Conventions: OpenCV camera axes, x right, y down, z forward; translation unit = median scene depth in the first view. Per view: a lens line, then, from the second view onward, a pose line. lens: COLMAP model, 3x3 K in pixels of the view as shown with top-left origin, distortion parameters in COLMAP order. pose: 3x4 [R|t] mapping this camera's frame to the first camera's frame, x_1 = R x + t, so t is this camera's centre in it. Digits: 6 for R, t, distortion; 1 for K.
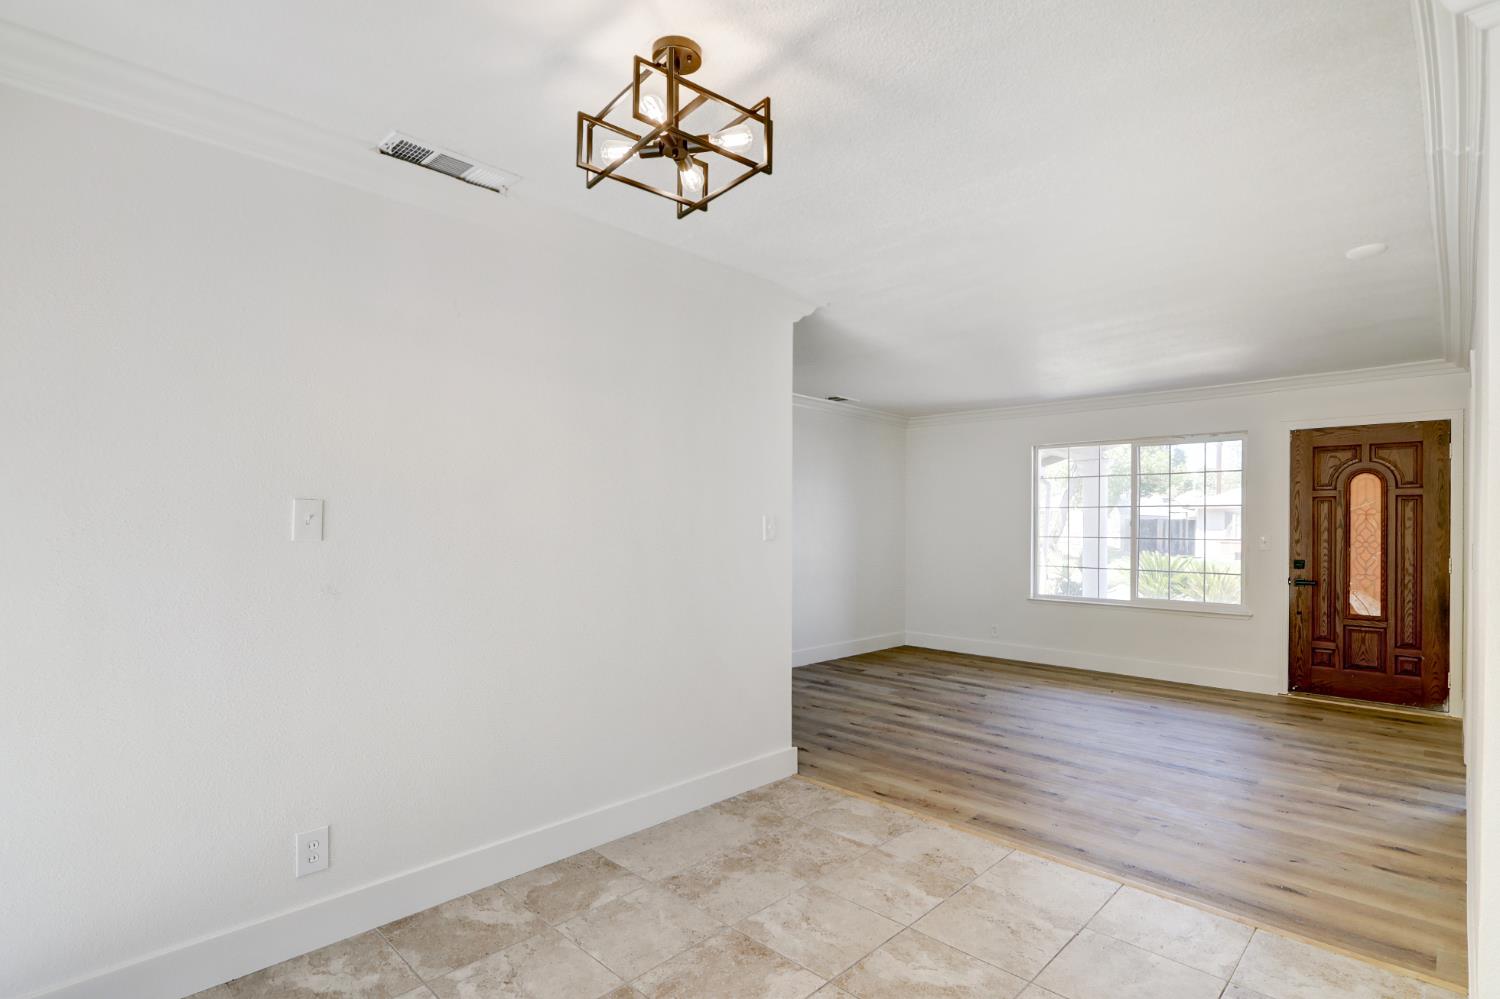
lens RADIAL K [[728.4, 0, 732.4], [0, 728.4, 527.3], [0, 0, 1]] dist [-0.005652, -0.000510]
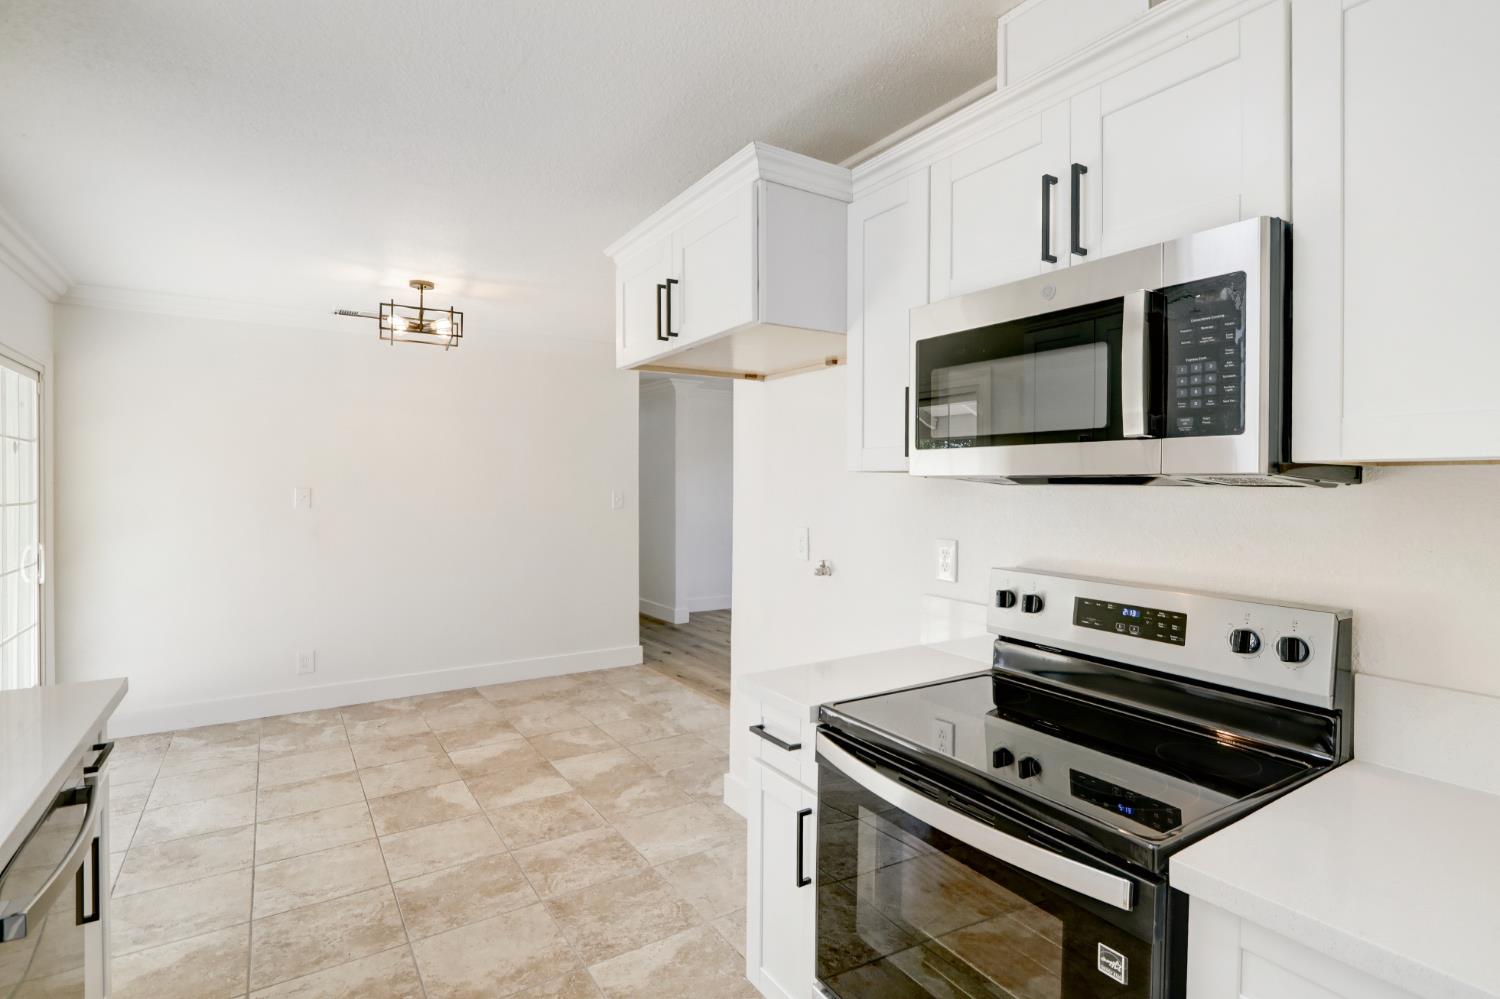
lens RADIAL K [[728.4, 0, 749.6], [0, 728.4, 495.1], [0, 0, 1]] dist [-0.005652, -0.000510]
pose [[0.979308, 0.003274, -0.202350, 0.890793], [-0.001211, 0.999946, 0.010318, -0.035651], [0.202373, -0.009860, 0.979259, -0.621454]]
